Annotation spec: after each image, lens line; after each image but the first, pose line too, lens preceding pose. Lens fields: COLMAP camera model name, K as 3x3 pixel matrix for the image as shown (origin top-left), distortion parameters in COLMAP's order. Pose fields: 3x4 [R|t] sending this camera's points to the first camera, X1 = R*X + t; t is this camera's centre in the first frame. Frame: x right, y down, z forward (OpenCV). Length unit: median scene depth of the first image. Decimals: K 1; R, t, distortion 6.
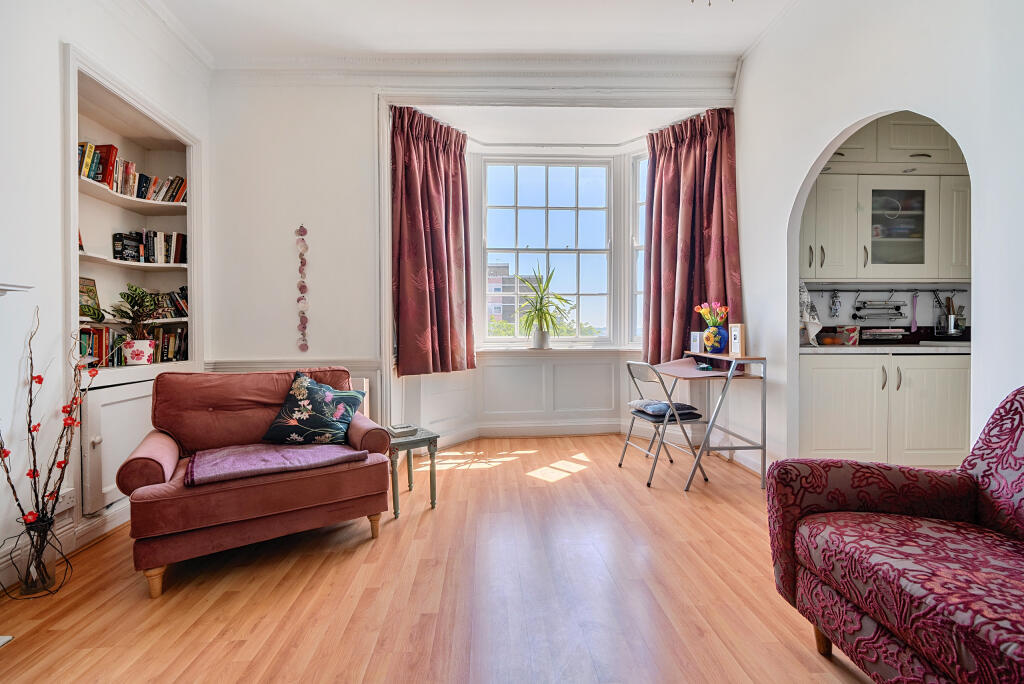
lens RADIAL K [[441.0, 0, 501.9], [0, 441.0, 338.2], [0, 0, 1]] dist [0.001368, -0.000233]
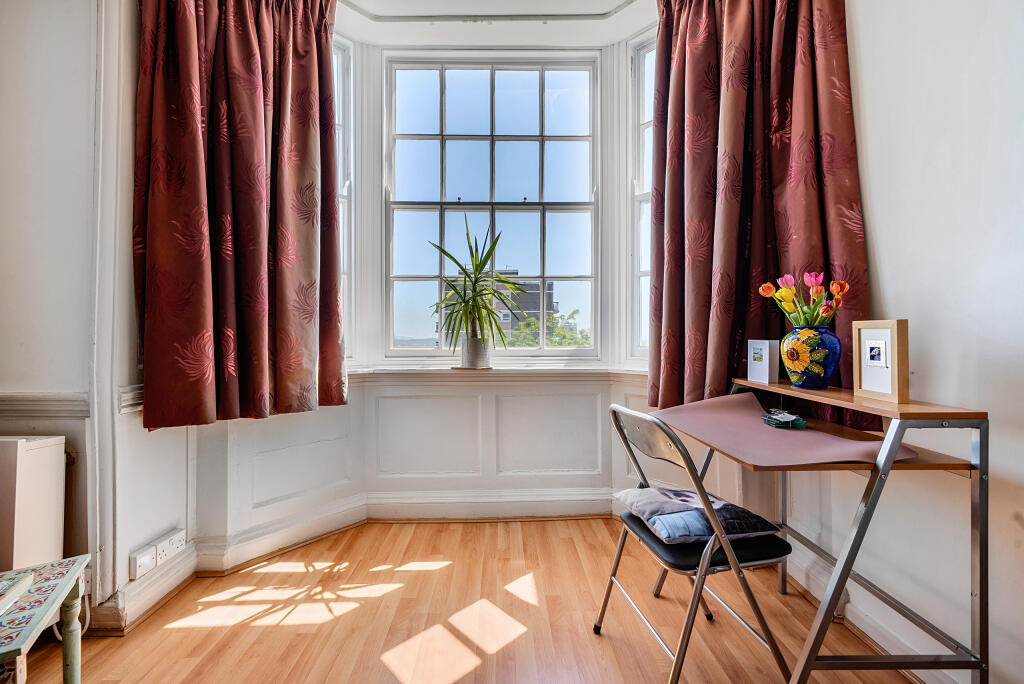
lens RADIAL K [[447.3, 0, 496.3], [0, 447.3, 338.1], [0, 0, 1]] dist [0.000988, -0.000062]
pose [[0.999293, 0.002763, -0.037503, 0.188299], [-0.003427, 0.999838, -0.017662, -0.007674], [0.037449, 0.017778, 0.999140, 0.548132]]
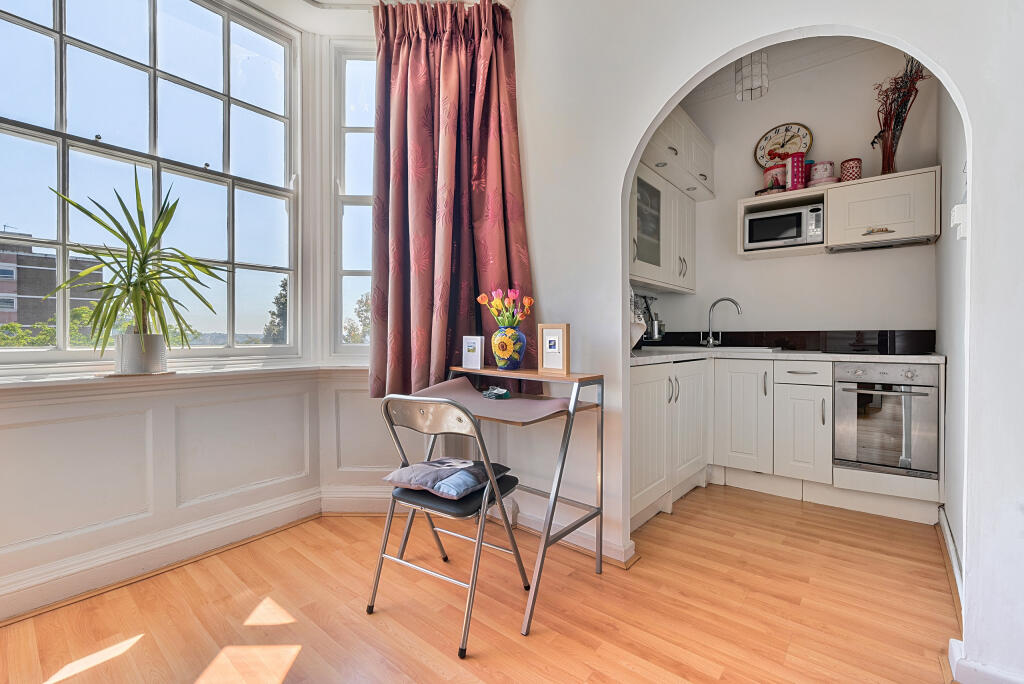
lens RADIAL K [[448.1, 0, 514.8], [0, 448.1, 338.4], [0, 0, 1]] dist [0.001088, 0.000235]
pose [[0.667236, -0.000083, 0.744847, 0.005577], [0.009266, 0.999924, -0.008190, -0.006062], [-0.744789, 0.012366, 0.667185, 0.572320]]
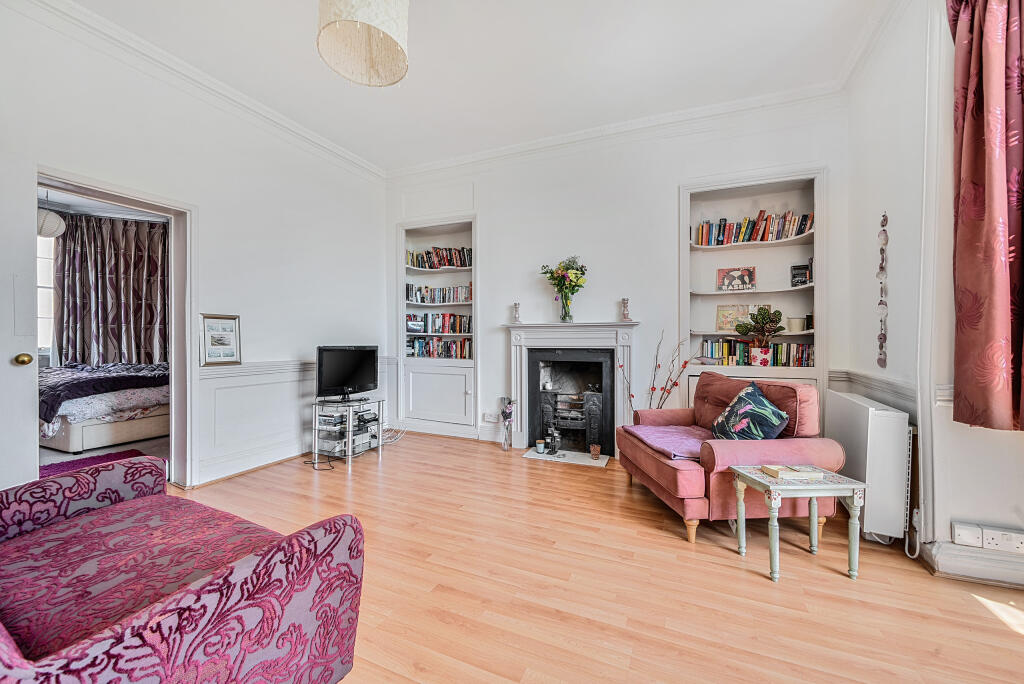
lens RADIAL K [[399.7, 0, 520.2], [0, 399.7, 340.0], [0, 0, 1]] dist [-0.000467, -0.000035]
pose [[-0.435806, 0.009903, -0.899986, 0.533749], [-0.006757, 0.999875, 0.014275, -0.028506], [0.900015, 0.012302, -0.435684, 0.746710]]
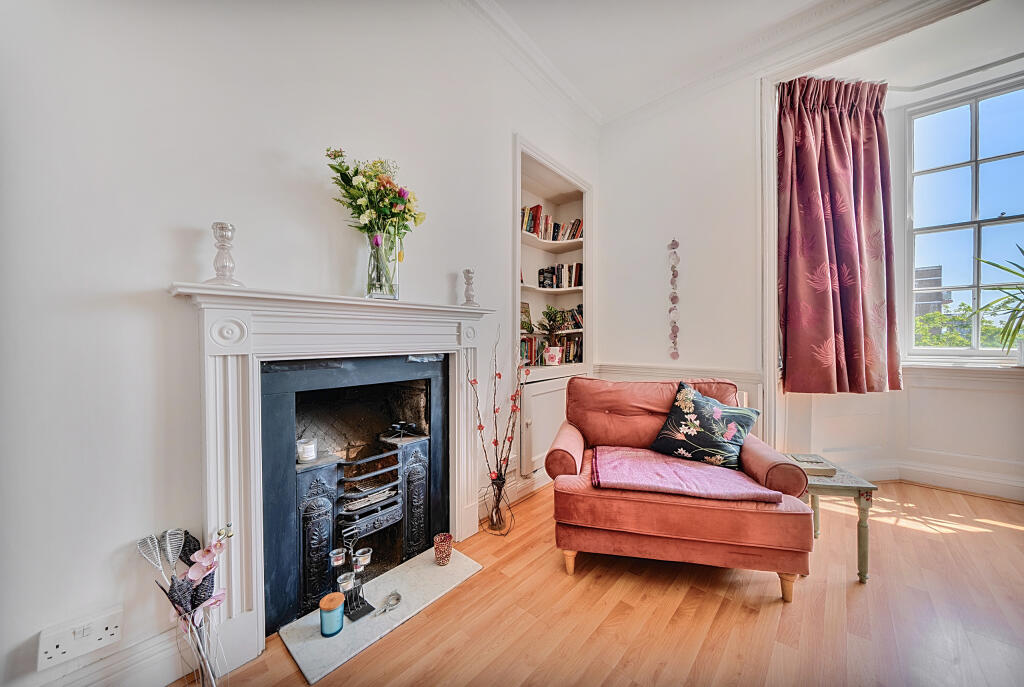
lens RADIAL K [[355.3, 0, 516.8], [0, 355.3, 340.9], [0, 0, 1]] dist [-0.005675, -0.000052]
pose [[0.713702, 0.006996, -0.700414, -0.132162], [-0.009218, 0.999957, 0.000595, -0.010950], [0.700388, 0.006032, 0.713736, 0.140701]]
